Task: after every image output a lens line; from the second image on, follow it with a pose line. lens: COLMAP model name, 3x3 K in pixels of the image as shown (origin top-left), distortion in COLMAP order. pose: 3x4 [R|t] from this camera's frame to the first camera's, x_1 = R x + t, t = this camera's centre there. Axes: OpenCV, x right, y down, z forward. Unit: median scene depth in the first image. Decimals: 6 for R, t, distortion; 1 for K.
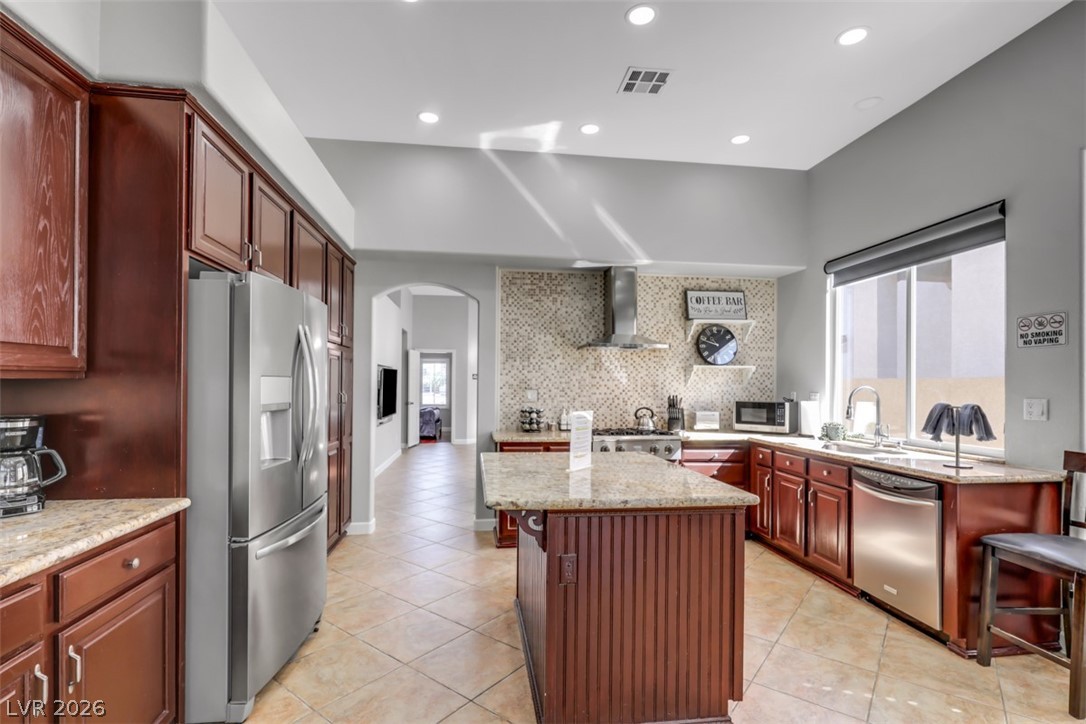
lens RADIAL K [[504.7, 0, 534.2], [0, 504.7, 382.1], [0, 0, 1]] dist [-0.001293, -0.000231]
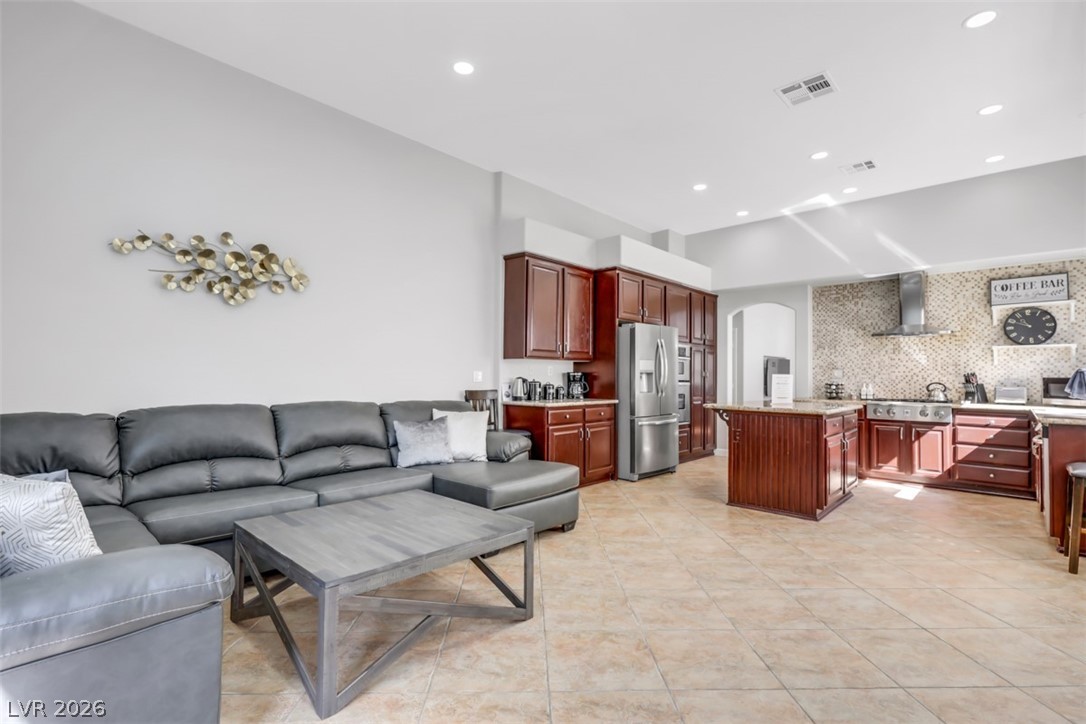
lens RADIAL K [[504.7, 0, 540.2], [0, 504.7, 363.8], [0, 0, 1]] dist [-0.001293, -0.000231]
pose [[0.644344, -0.022170, -0.764414, 0.608655], [0.000726, 0.999597, -0.028379, 0.044069], [0.764735, 0.017731, 0.644101, -0.599083]]
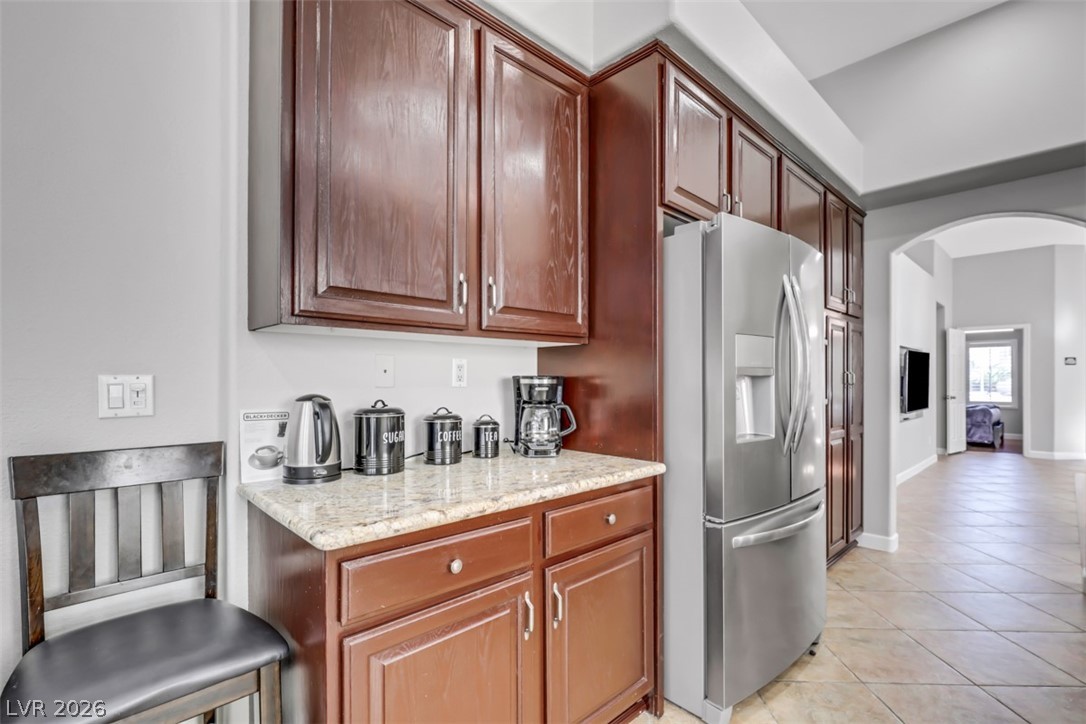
lens RADIAL K [[504.7, 0, 539.3], [0, 504.7, 373.7], [0, 0, 1]] dist [-0.001293, -0.000231]
pose [[0.602529, -0.010935, -0.798022, -0.029592], [0.007406, 0.999940, -0.008110, 0.029871], [0.798063, -0.001024, 0.602574, 0.107866]]
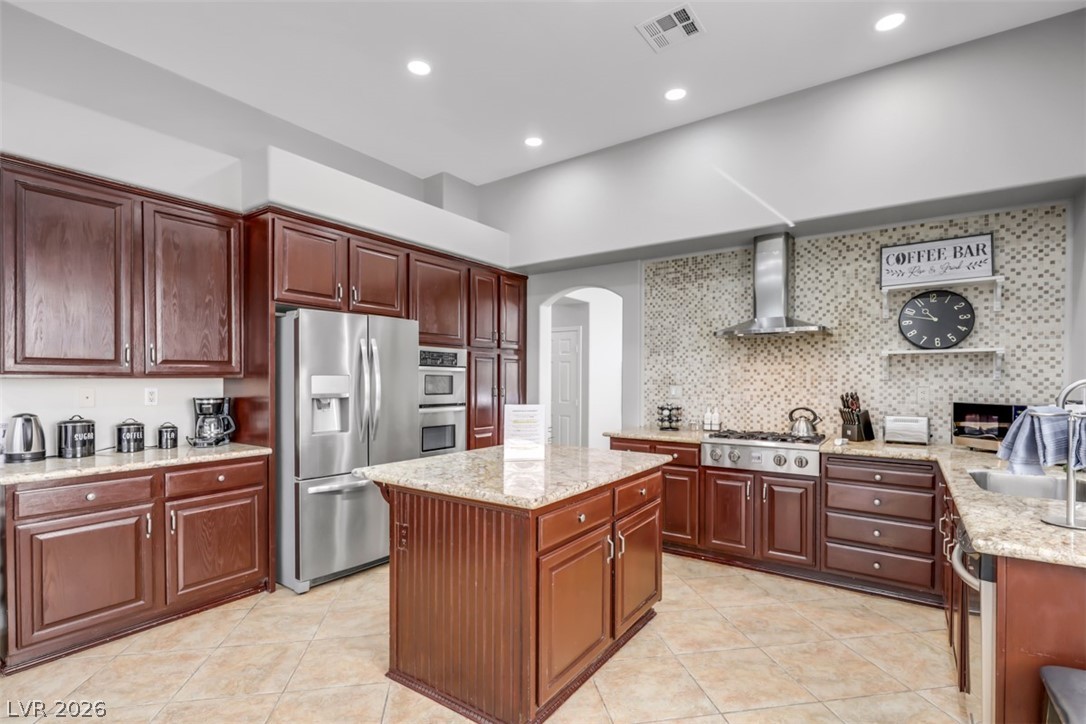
lens RADIAL K [[504.7, 0, 544.5], [0, 504.7, 383.8], [0, 0, 1]] dist [-0.001293, -0.000231]
pose [[0.743935, -0.002809, -0.668247, 0.505765], [0.008898, 0.999944, 0.005702, 0.005844], [0.668193, -0.010187, 0.743918, 0.162494]]
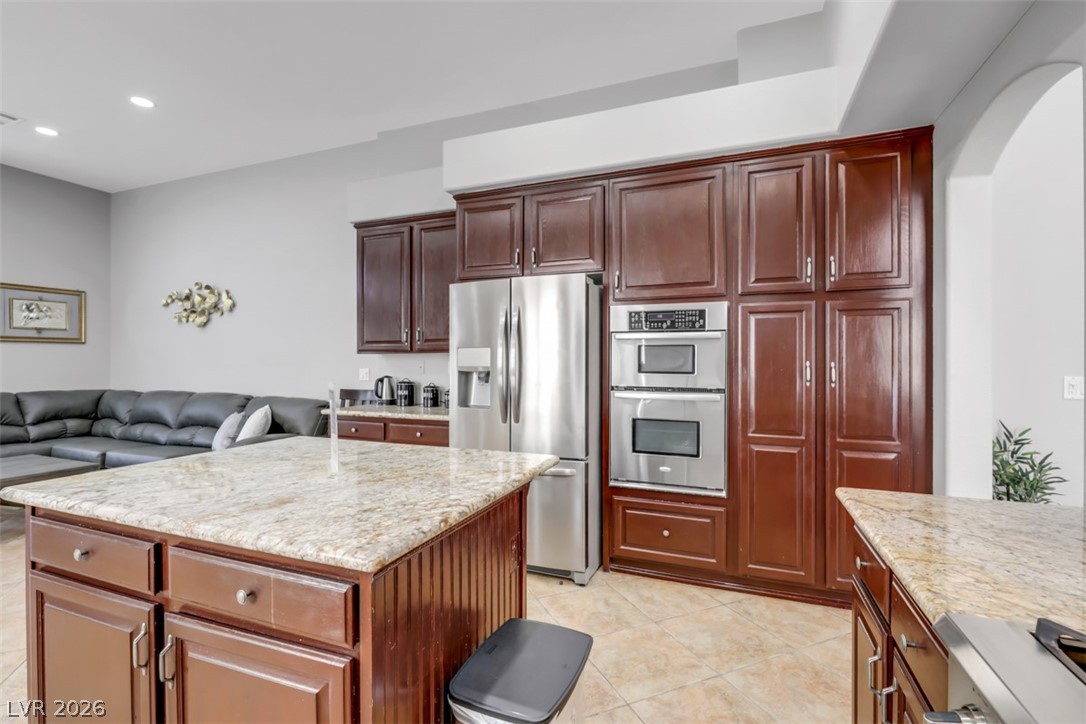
lens RADIAL K [[483.6, 0, 537.9], [0, 483.6, 358.9], [0, 0, 1]] dist [-0.001118, -0.001433]
pose [[-0.469334, -0.015996, -0.882876, 0.329984], [-0.001278, 0.999847, -0.017436, 0.024076], [0.883020, -0.007055, -0.469283, 0.951376]]
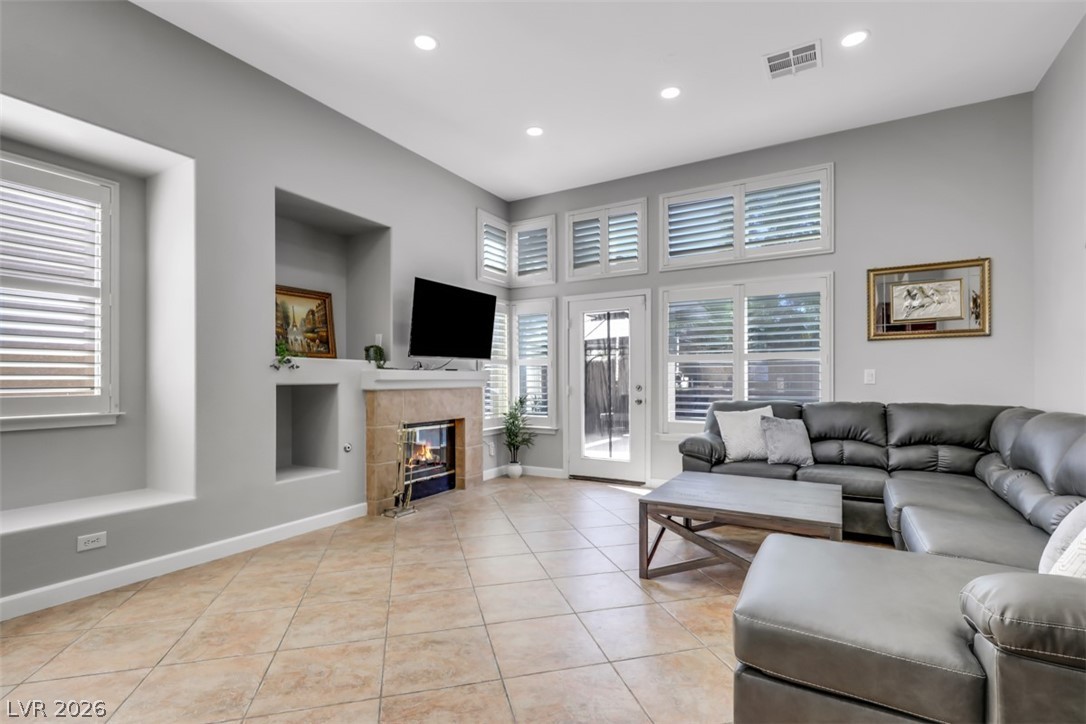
lens RADIAL K [[504.7, 0, 542.1], [0, 504.7, 378.8], [0, 0, 1]] dist [-0.001293, -0.000231]
pose [[-0.801789, -0.008180, 0.597551, -0.171263], [-0.008392, 0.999962, 0.002429, 0.044065], [-0.597548, -0.003067, -0.801827, 0.436589]]
